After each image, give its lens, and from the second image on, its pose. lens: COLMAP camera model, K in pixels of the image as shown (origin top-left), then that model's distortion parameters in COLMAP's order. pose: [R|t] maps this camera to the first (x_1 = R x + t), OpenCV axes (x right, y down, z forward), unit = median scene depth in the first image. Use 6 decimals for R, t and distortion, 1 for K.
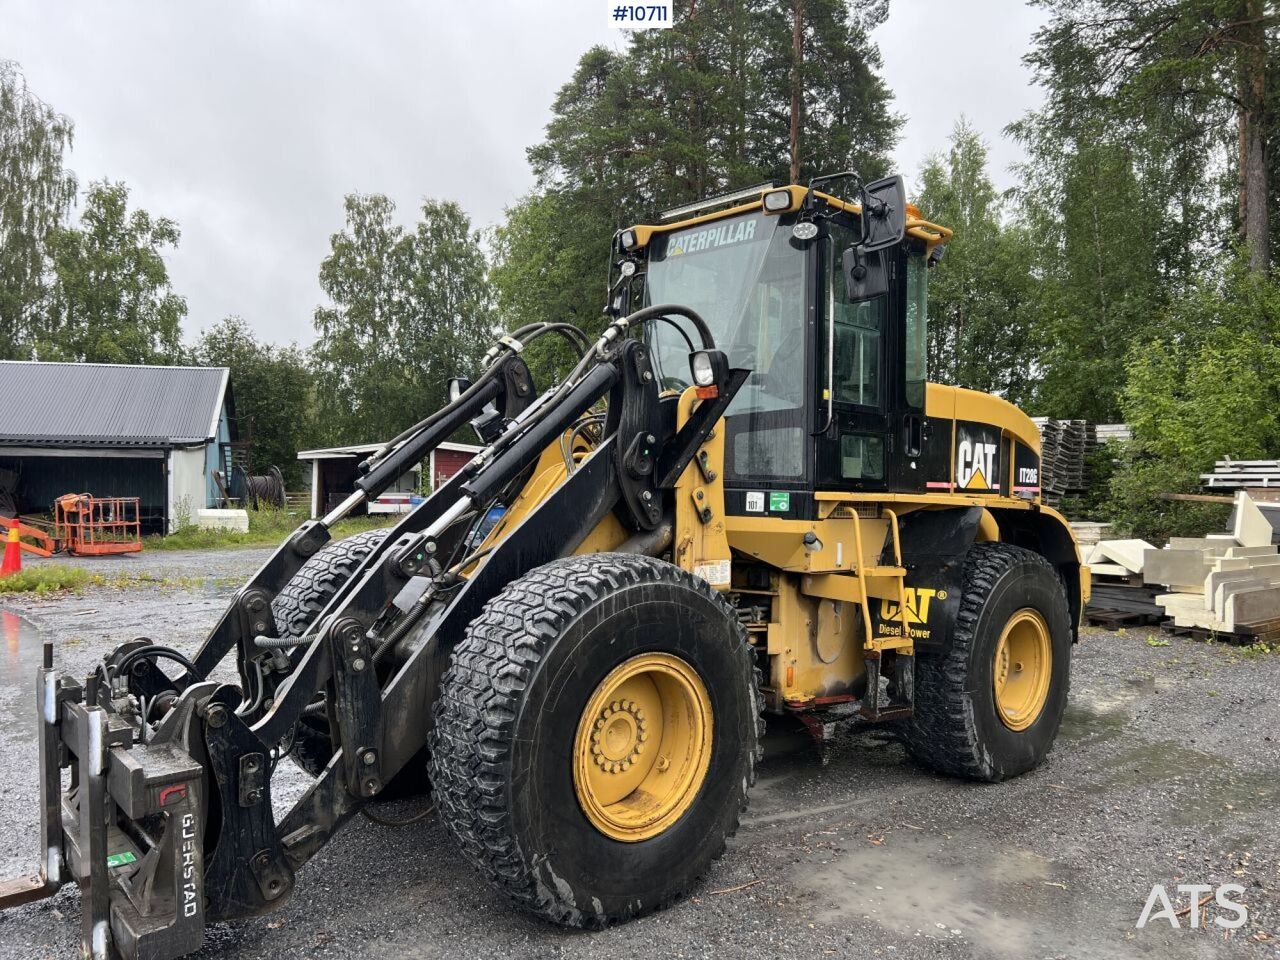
lens RADIAL K [[983.2, 0, 636.0], [0, 983.2, 476.8], [0, 0, 1]] dist [0.055023, -0.057511]
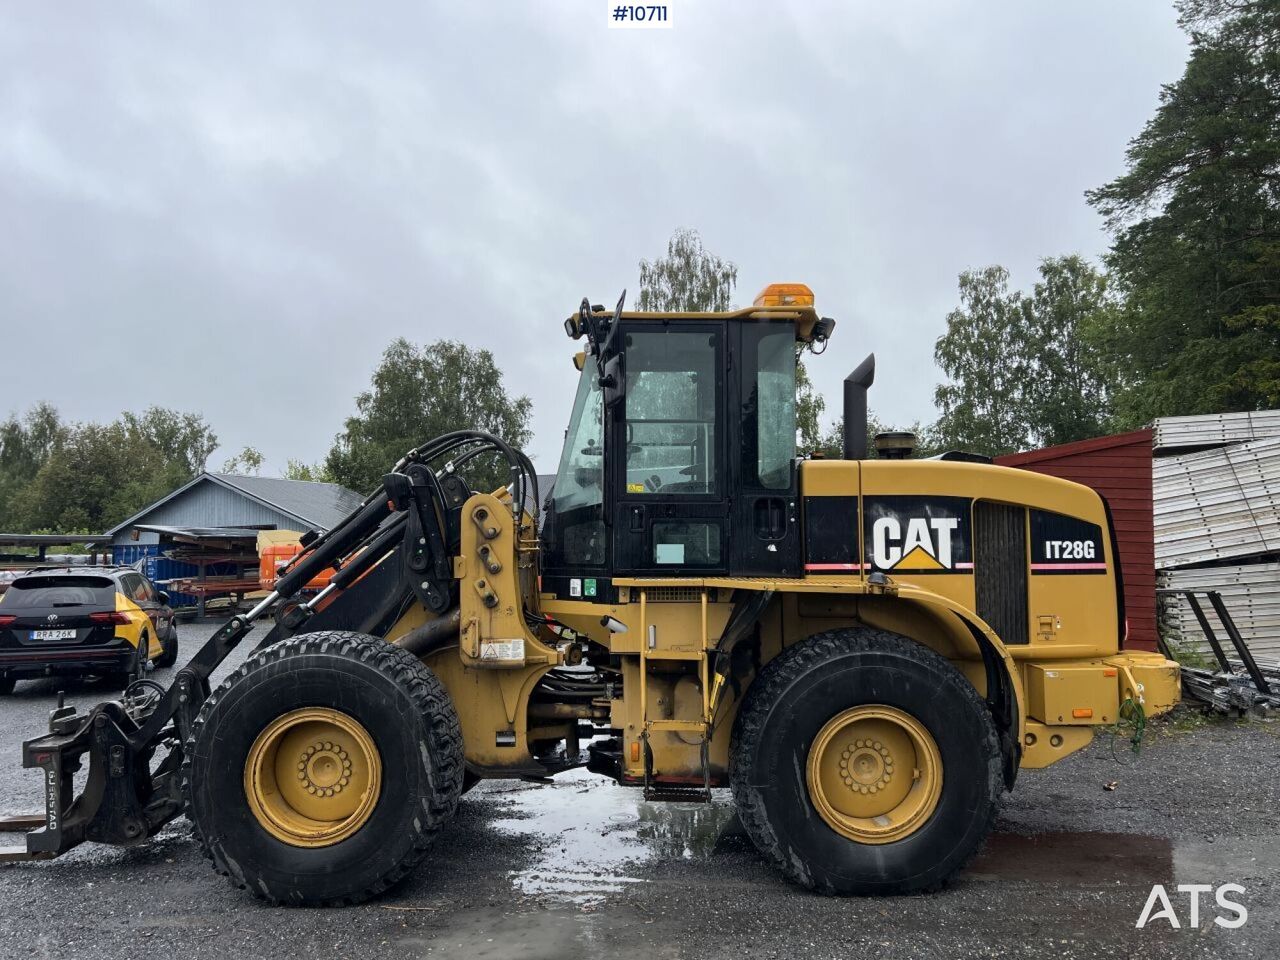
lens RADIAL K [[983.2, 0, 638.8], [0, 983.2, 469.8], [0, 0, 1]] dist [0.055023, -0.057511]
pose [[0.746473, -0.082991, -0.660220, 0.904551], [0.031257, 0.995470, -0.089792, -0.005605], [0.664681, 0.046391, 0.745686, 0.191407]]
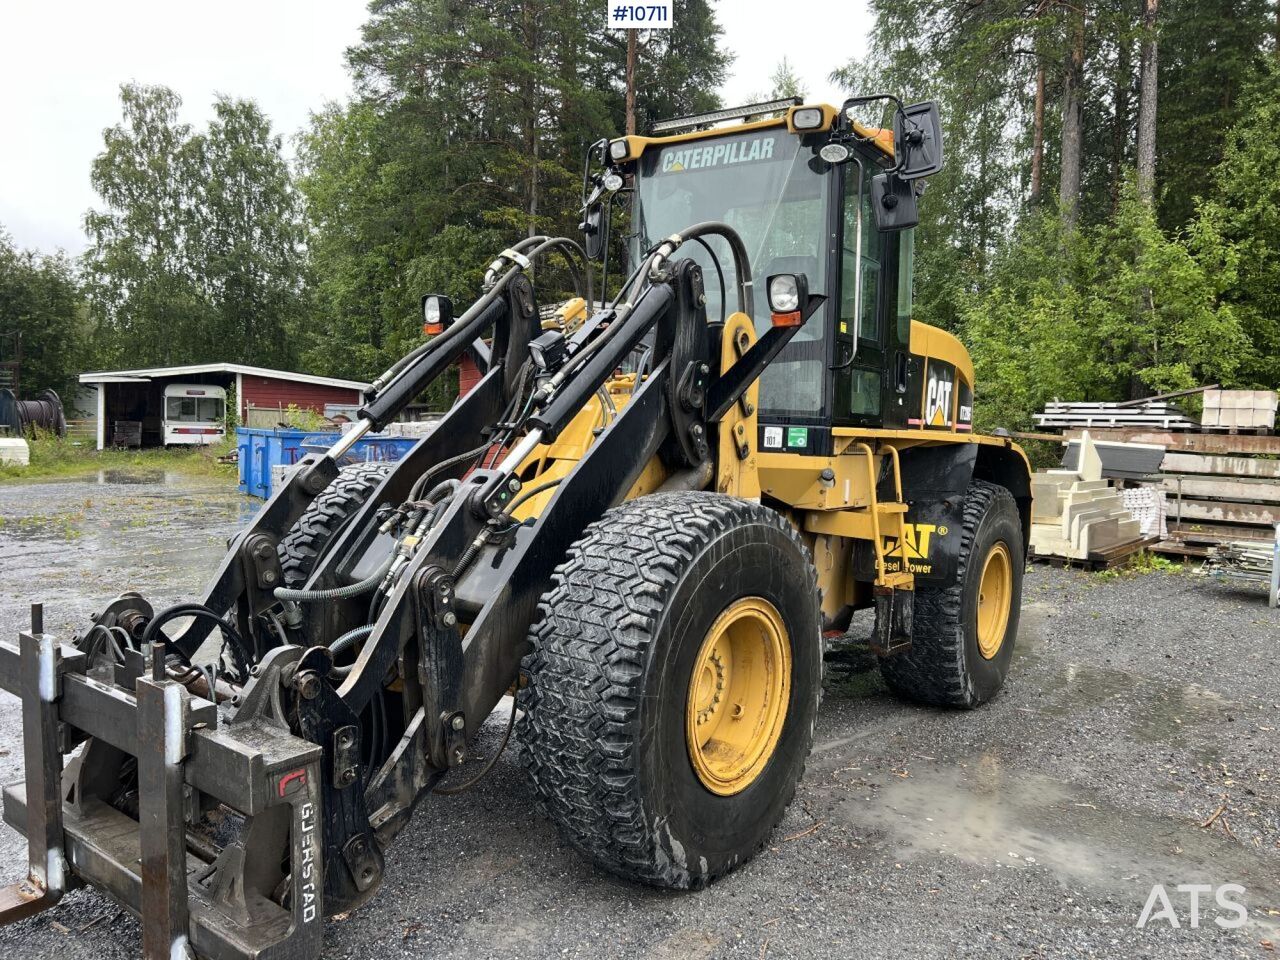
lens RADIAL K [[983.2, 0, 644.7], [0, 983.2, 476.1], [0, 0, 1]] dist [0.055023, -0.057511]
pose [[0.977083, 0.001038, 0.212858, -0.200392], [-0.015124, 0.997800, 0.064554, 0.003297], [-0.212322, -0.066294, 0.974948, 0.081810]]
